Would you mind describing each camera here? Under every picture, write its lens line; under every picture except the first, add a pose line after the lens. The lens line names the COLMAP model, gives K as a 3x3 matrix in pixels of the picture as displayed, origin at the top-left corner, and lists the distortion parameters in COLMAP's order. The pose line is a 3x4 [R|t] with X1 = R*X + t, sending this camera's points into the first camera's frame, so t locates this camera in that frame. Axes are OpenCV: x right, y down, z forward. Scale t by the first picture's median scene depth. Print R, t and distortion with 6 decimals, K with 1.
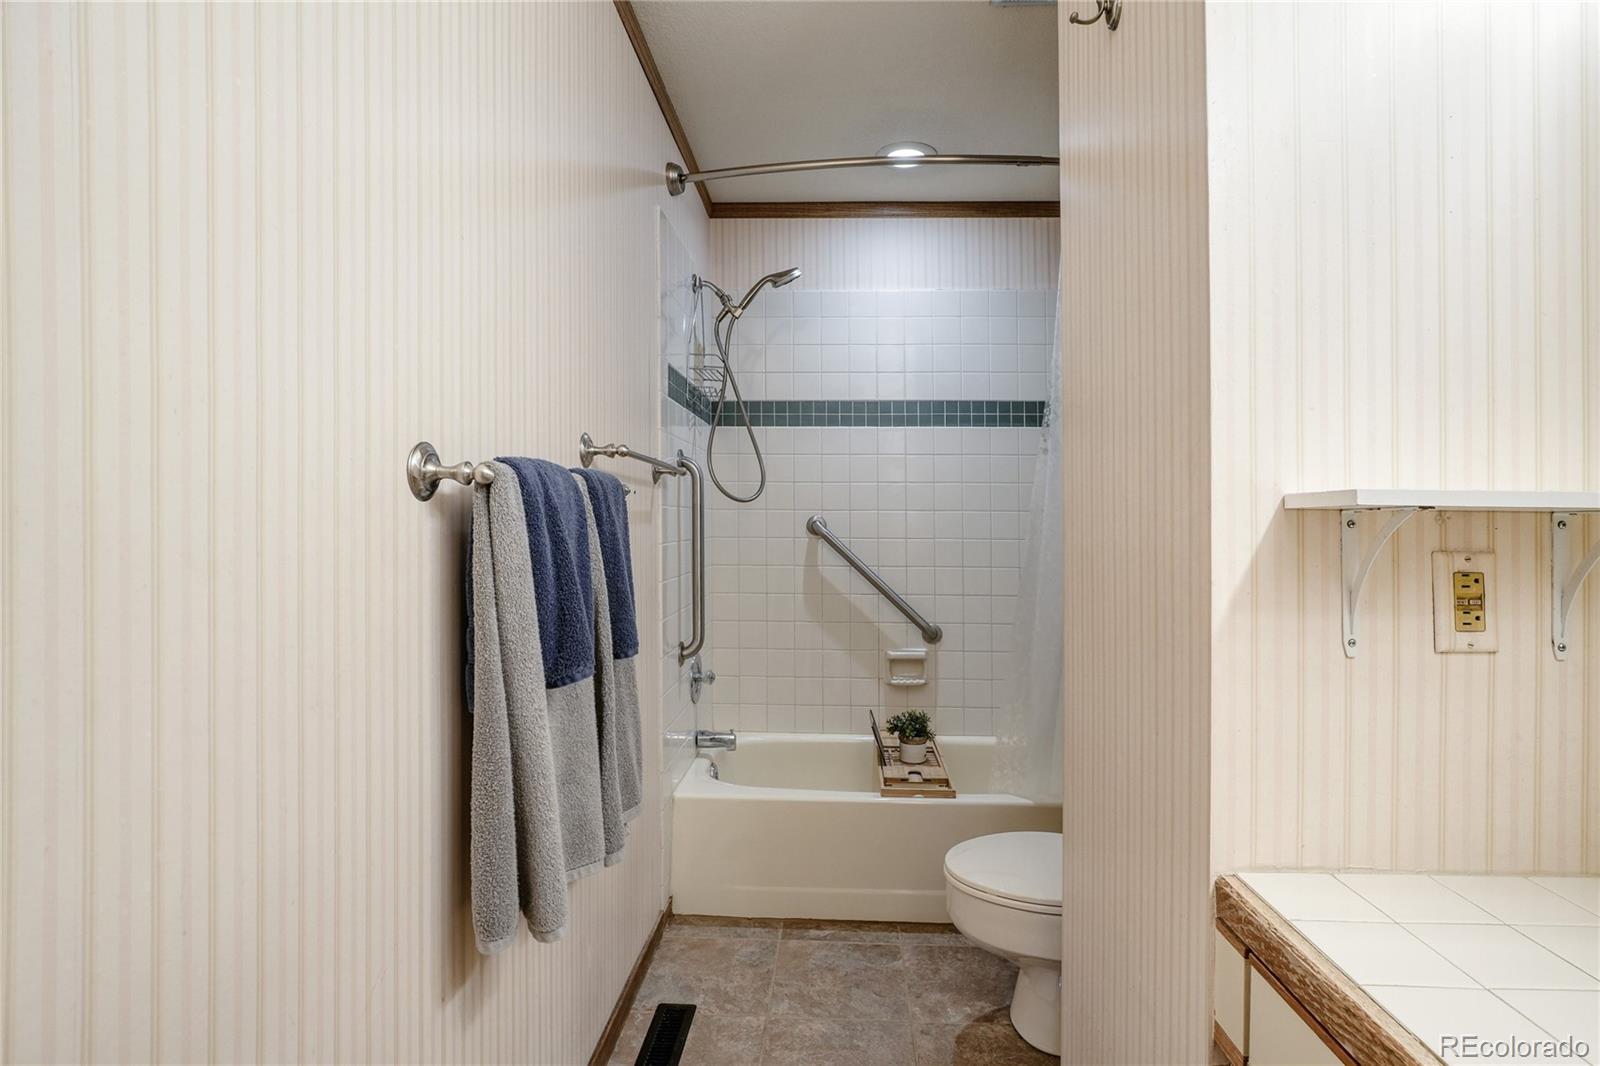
lens RADIAL K [[807.0, 0, 804.1], [0, 807.0, 508.3], [0, 0, 1]] dist [-0.028401, 0.009347]
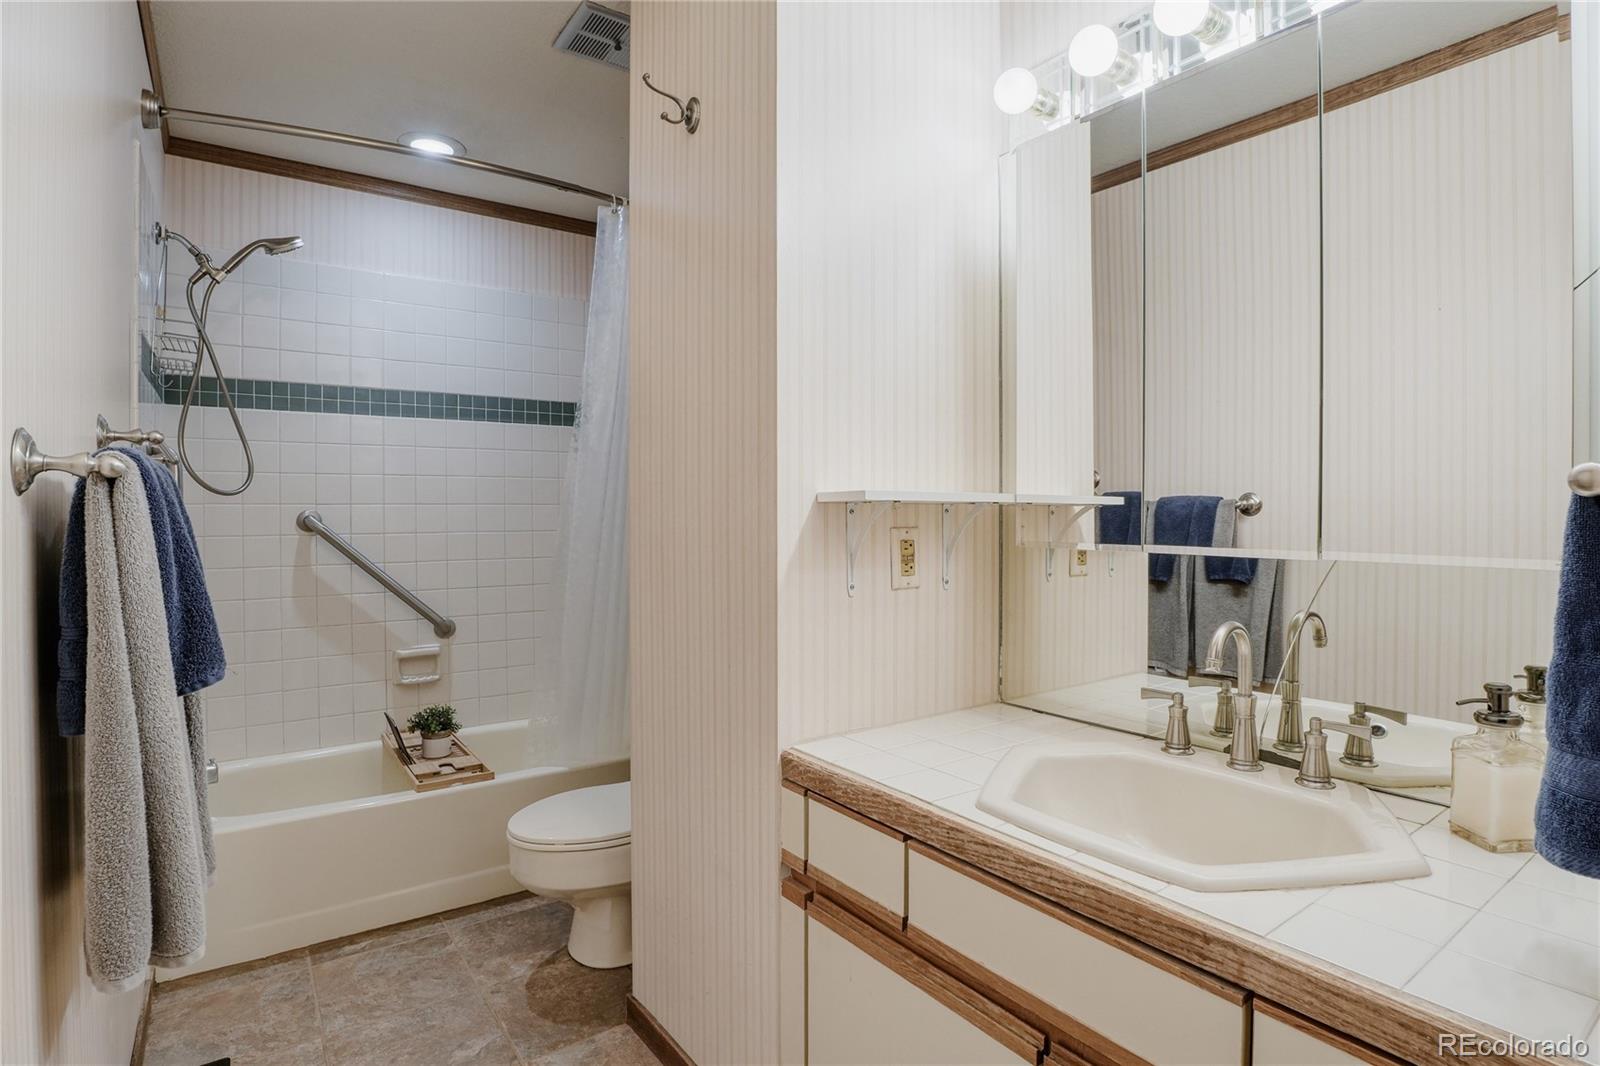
lens RADIAL K [[807.0, 0, 804.1], [0, 807.0, 508.3], [0, 0, 1]] dist [-0.028401, 0.009347]
pose [[0.794893, -0.007370, 0.606704, -0.128563], [0.001855, 0.999951, 0.009717, -0.001061], [-0.606746, -0.006598, 0.794868, -0.075909]]
